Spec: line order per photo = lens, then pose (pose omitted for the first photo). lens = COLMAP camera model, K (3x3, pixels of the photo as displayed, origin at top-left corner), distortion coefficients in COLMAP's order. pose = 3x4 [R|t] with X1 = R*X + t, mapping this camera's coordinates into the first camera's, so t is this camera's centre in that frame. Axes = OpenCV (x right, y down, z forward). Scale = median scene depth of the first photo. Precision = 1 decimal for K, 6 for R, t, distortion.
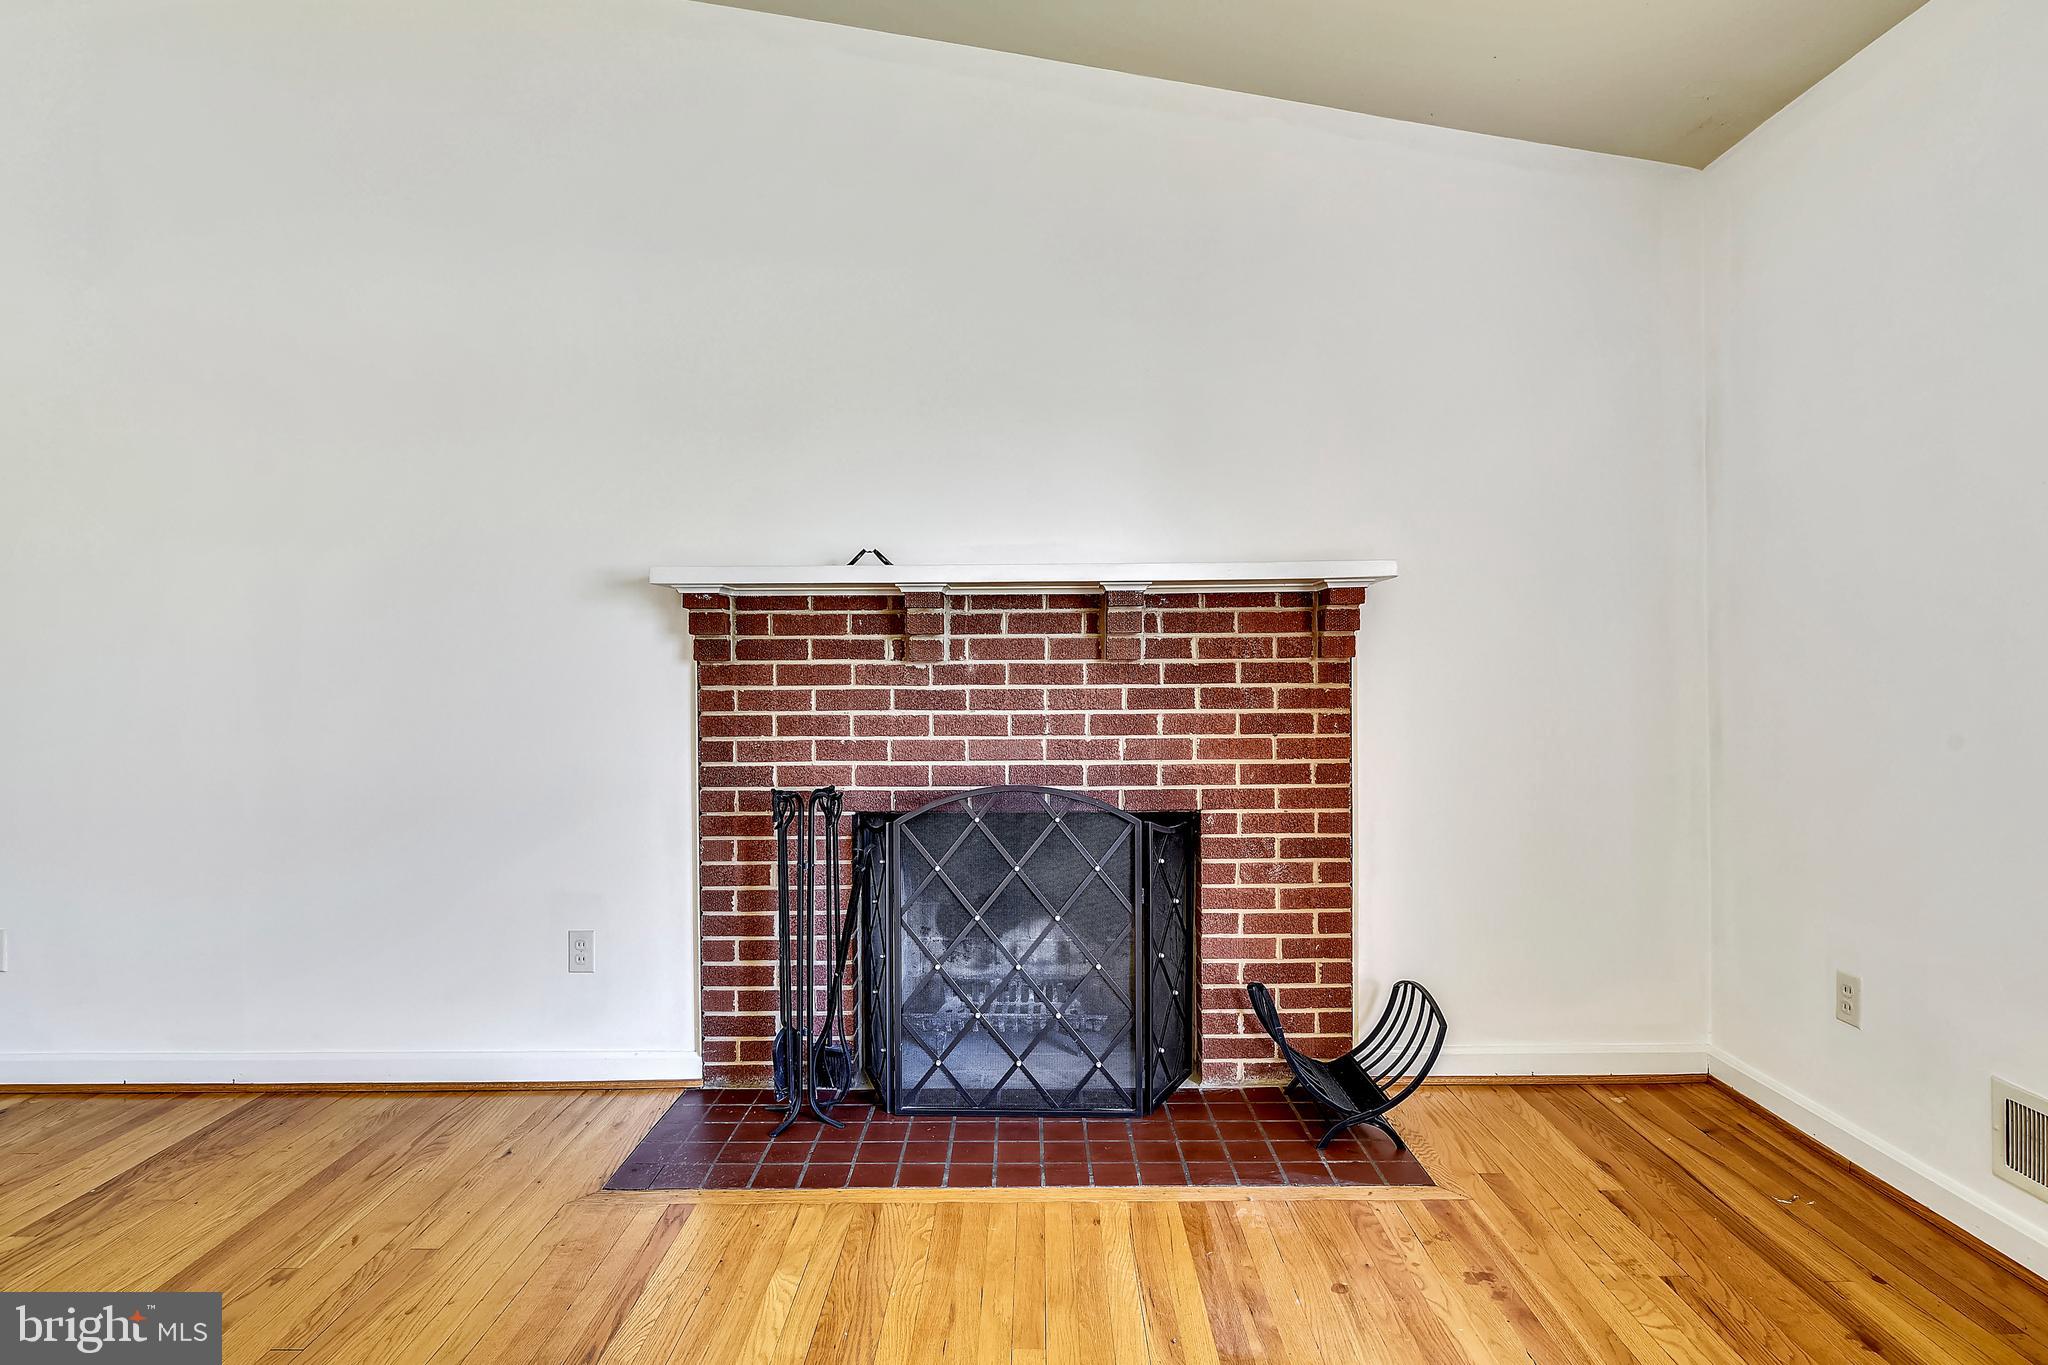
lens RADIAL K [[1024.3, 0, 1027.3], [0, 1024.3, 682.9], [0, 0, 1]] dist [-0.003291, 0.000082]
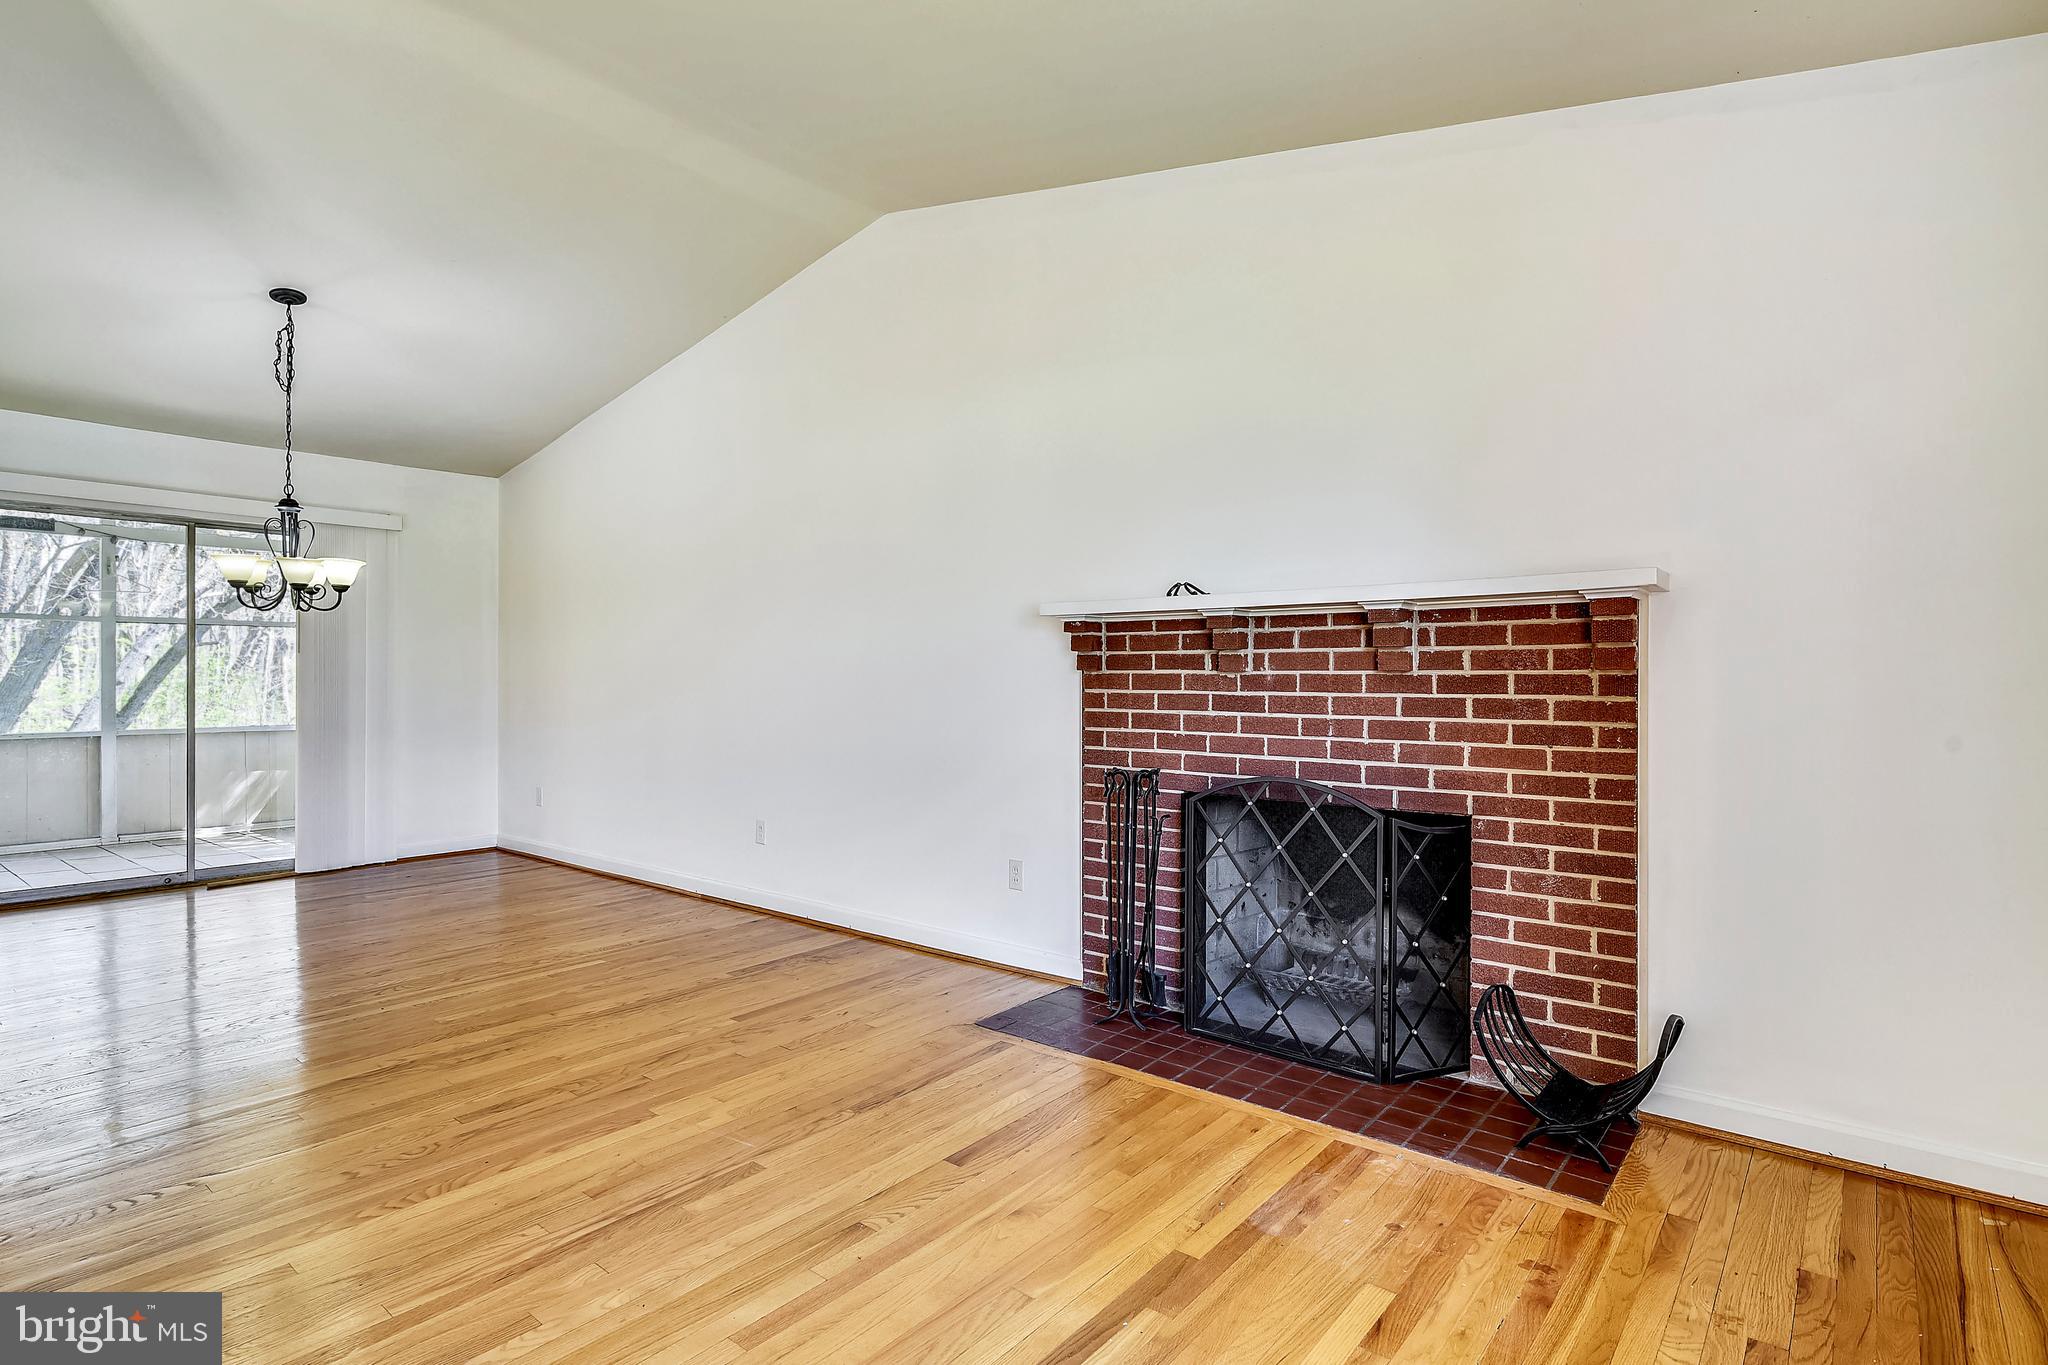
lens RADIAL K [[1024.3, 0, 1027.3], [0, 1024.3, 682.9], [0, 0, 1]] dist [-0.003291, 0.000082]
pose [[0.776986, 0.011214, -0.629418, 0.473843], [-0.014414, 0.999896, 0.000022, -0.004160], [0.629352, 0.009055, 0.777067, -0.098253]]
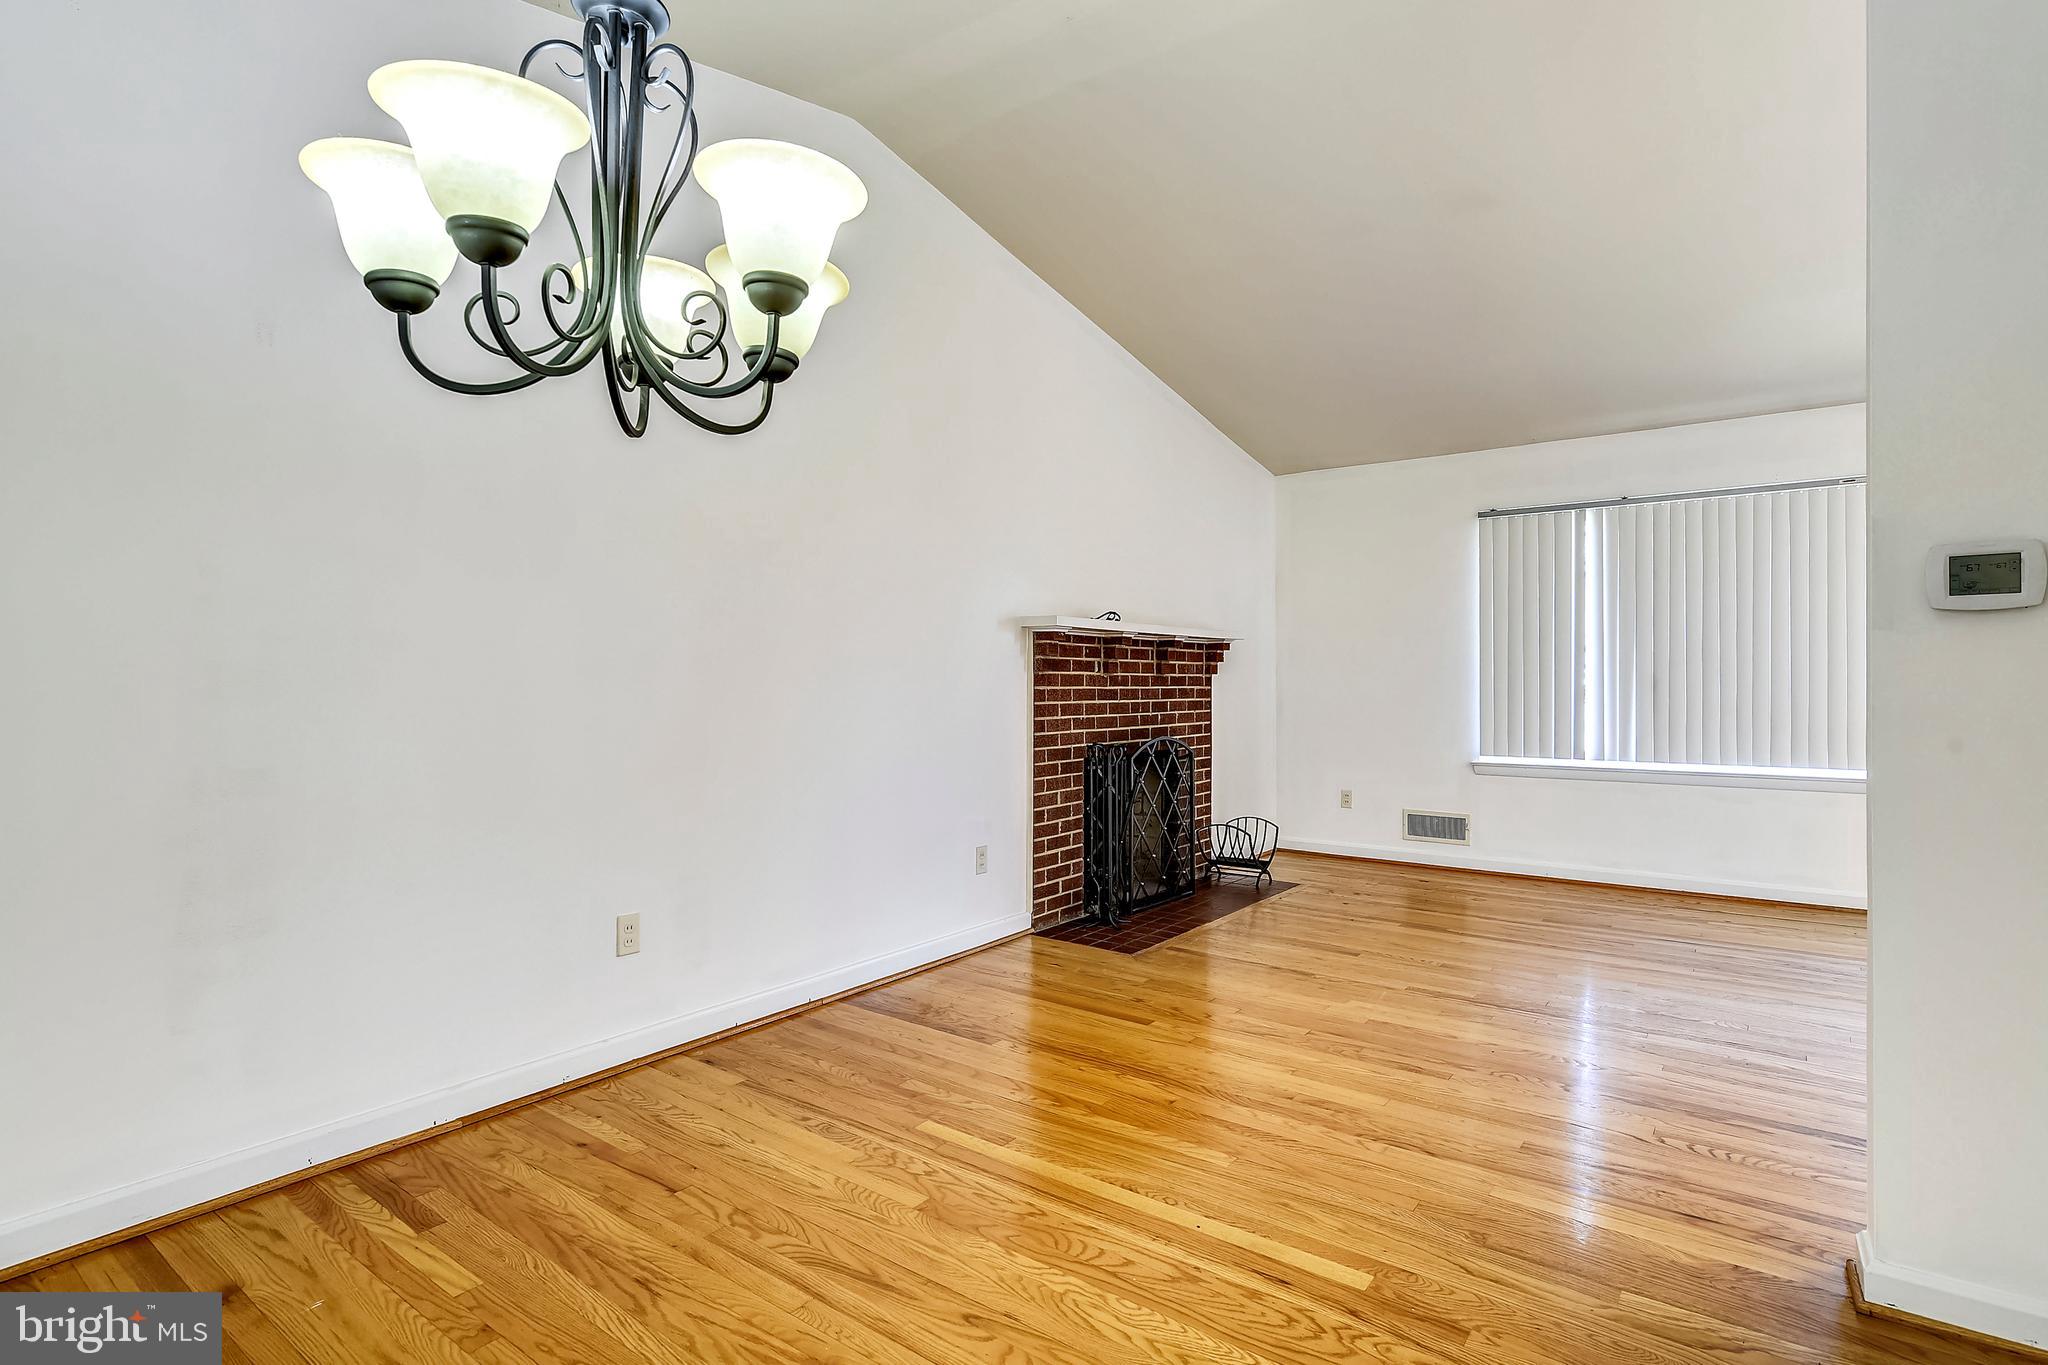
lens RADIAL K [[1024.3, 0, 1027.3], [0, 1024.3, 682.9], [0, 0, 1]] dist [-0.003291, 0.000082]
pose [[0.590009, 0.006281, 0.807372, -1.655116], [0.004680, 0.999926, -0.011198, 0.015787], [-0.807383, 0.010386, 0.589936, 0.039444]]
